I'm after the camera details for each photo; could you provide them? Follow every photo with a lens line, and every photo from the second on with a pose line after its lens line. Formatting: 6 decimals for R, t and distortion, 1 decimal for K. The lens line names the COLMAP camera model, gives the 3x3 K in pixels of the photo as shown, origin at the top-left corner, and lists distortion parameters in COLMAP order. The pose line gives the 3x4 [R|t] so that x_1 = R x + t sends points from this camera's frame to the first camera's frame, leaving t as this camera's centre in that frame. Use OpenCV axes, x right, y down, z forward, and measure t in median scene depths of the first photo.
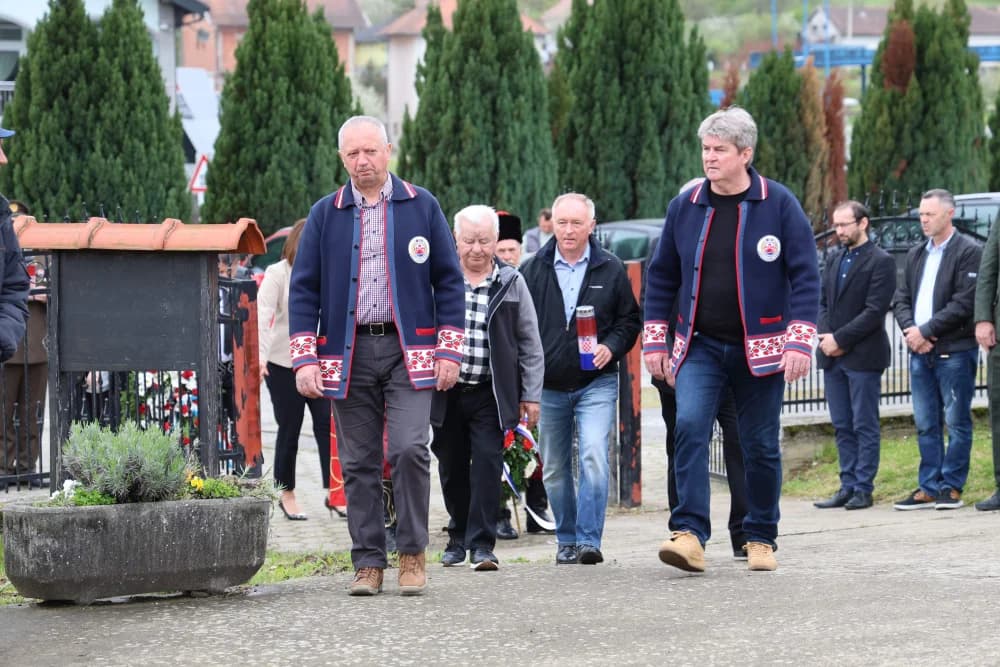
lens RADIAL K [[2894.5, 0, 503.7], [0, 2894.5, 333.2], [0, 0, 1]] dist [0.843867, -1.097002]
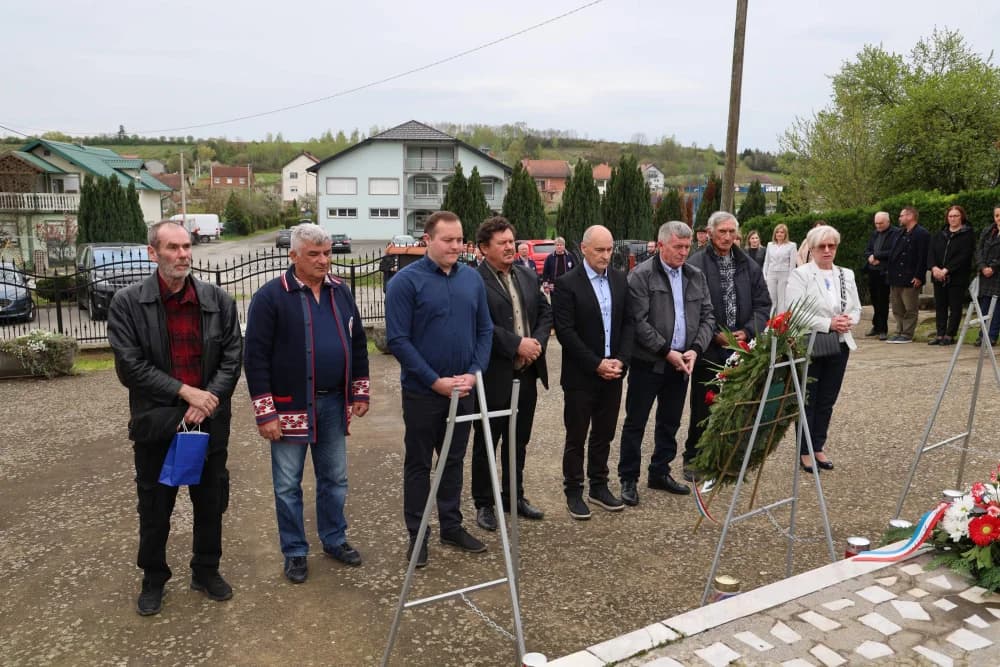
lens RADIAL K [[860.4, 0, 508.6], [0, 860.4, 333.8], [0, 0, 1]] dist [-0.033686, 0.120102]
pose [[0.990999, 0.035452, -0.129089, 0.043733], [-0.025185, 0.996451, 0.080318, -0.007096], [0.131478, -0.076344, 0.988375, -0.005980]]
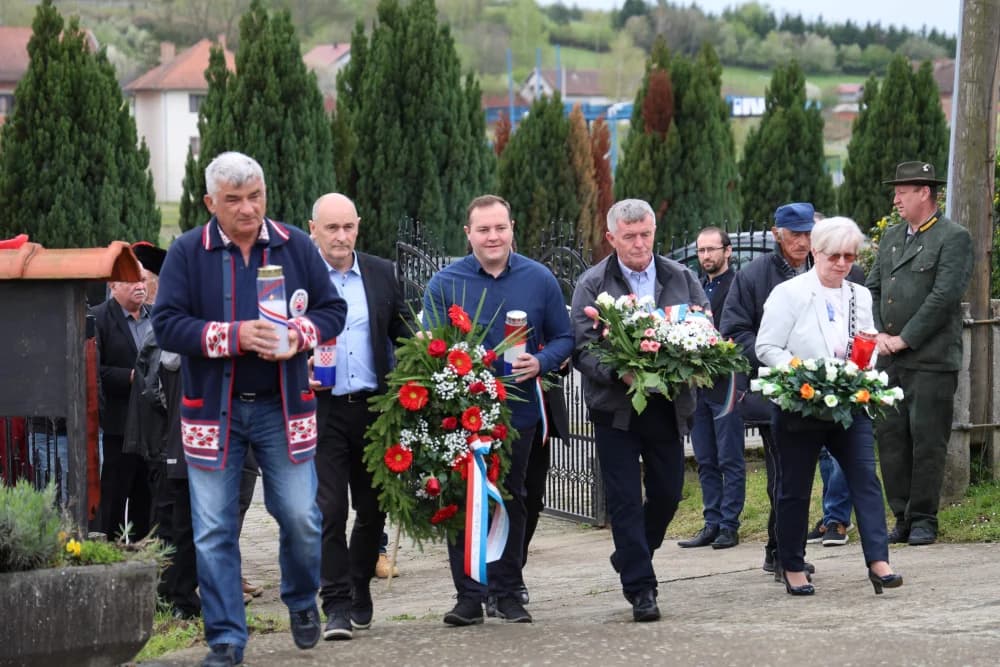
lens RADIAL K [[2665.6, 0, 502.0], [0, 2665.6, 334.0], [0, 0, 1]] dist [0.677058, -0.665535]
pose [[0.994960, -0.011992, 0.099555, -0.019997], [0.013379, 0.999822, -0.013271, 0.000291], [-0.099378, 0.014536, 0.994944, 0.065660]]
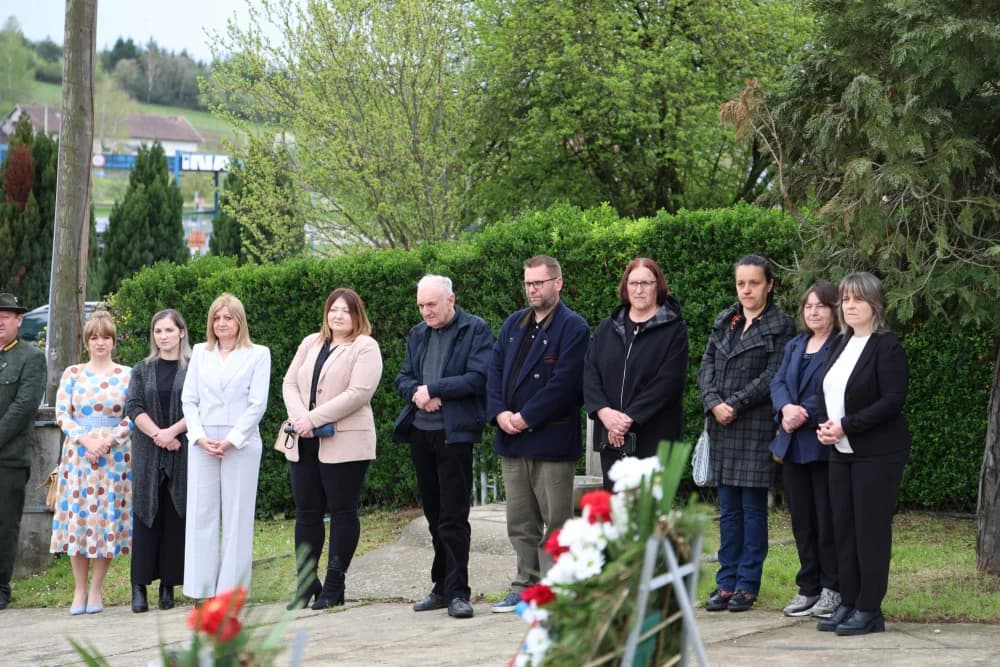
lens RADIAL K [[2604.3, 0, 525.7], [0, 2604.3, 331.2], [0, 0, 1]] dist [0.522079, 0.086710]
pose [[0.959554, 0.017818, 0.280961, 0.040408], [-0.011199, 0.999621, -0.025145, -0.012484], [-0.281302, 0.020982, 0.959390, -0.029585]]
